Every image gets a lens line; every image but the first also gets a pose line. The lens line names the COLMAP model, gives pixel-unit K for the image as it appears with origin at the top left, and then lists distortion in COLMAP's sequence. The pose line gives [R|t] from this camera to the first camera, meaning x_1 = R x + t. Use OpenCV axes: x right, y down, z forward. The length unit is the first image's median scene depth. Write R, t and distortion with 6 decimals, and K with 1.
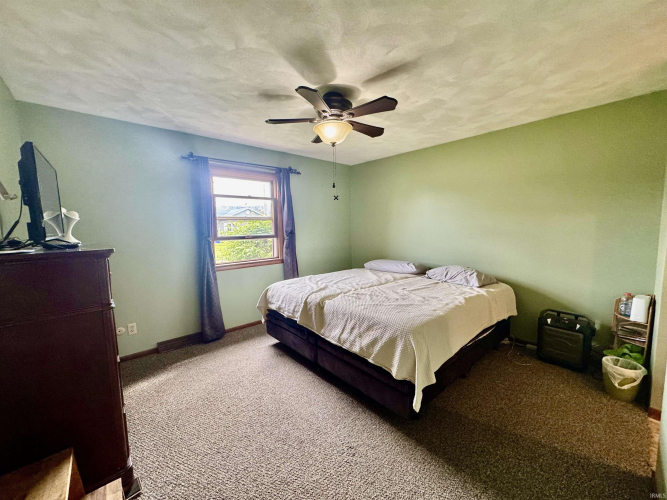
lens RADIAL K [[267.5, 0, 332.1], [0, 267.5, 248.4], [0, 0, 1]] dist [0.001358, 0.000275]
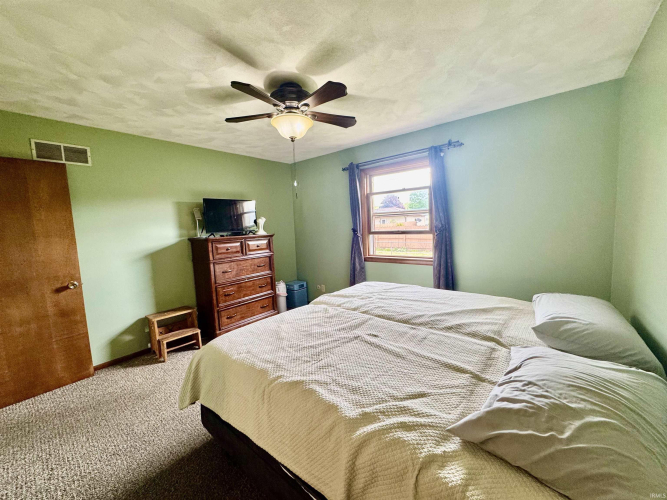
lens RADIAL K [[267.5, 0, 332.1], [0, 267.5, 248.4], [0, 0, 1]] dist [0.001358, 0.000275]
pose [[0.145830, 0.097830, -0.984461, 0.670291], [-0.045343, 0.994714, 0.092132, -0.069404], [0.988270, 0.031203, 0.149495, 0.686079]]
